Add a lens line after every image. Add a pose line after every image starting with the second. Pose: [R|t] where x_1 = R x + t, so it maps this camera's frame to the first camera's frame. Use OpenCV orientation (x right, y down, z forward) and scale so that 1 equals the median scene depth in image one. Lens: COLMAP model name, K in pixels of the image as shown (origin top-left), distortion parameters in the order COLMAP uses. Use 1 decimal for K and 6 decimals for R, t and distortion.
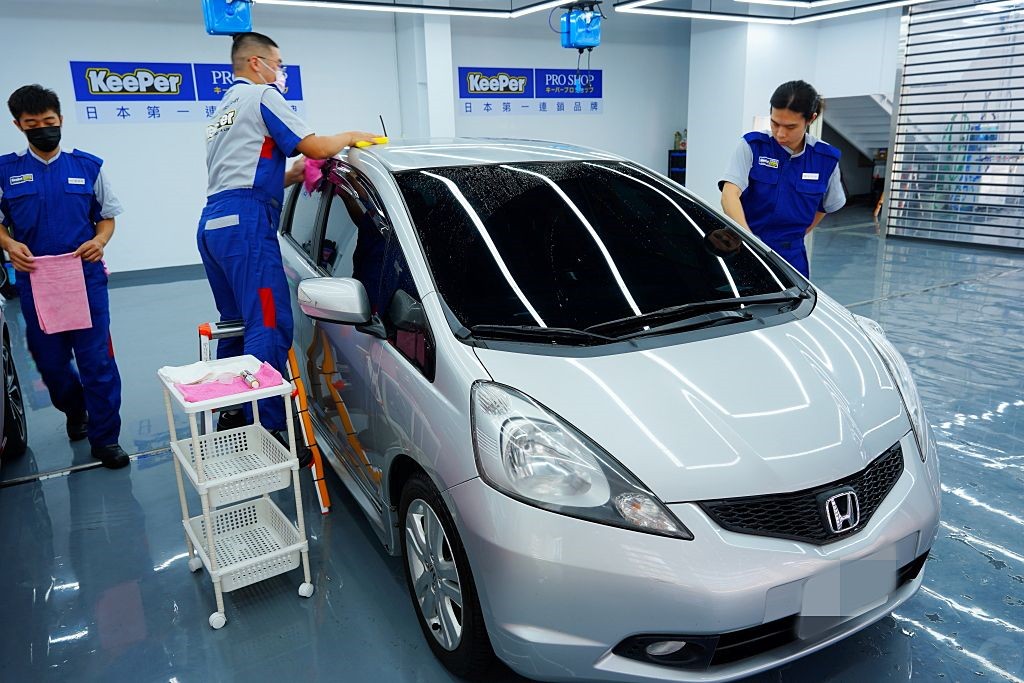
lens RADIAL K [[761.2, 0, 512.0], [0, 761.2, 341.5], [0, 0, 1]] dist [0.053174, -0.025723]
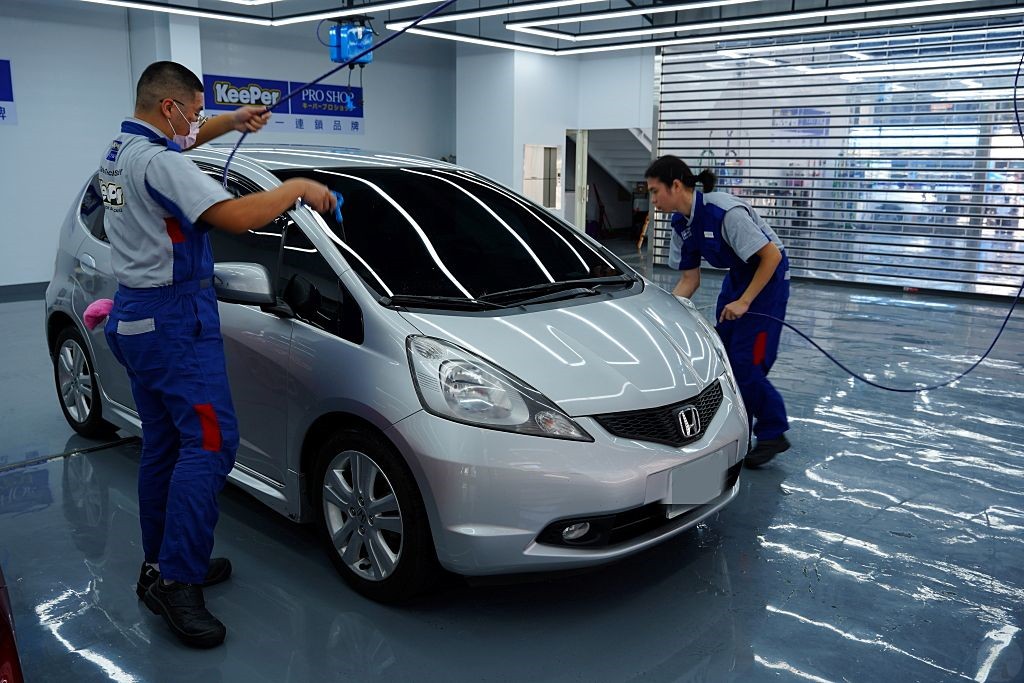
lens RADIAL K [[895.0, 0, 512.0], [0, 895.0, 341.5], [0, 0, 1]] dist [0.046426, -0.012368]
pose [[0.952814, -0.030711, 0.301996, -0.062804], [0.051164, 0.996883, -0.060049, 0.030411], [-0.299211, 0.072667, 0.951416, -0.076059]]
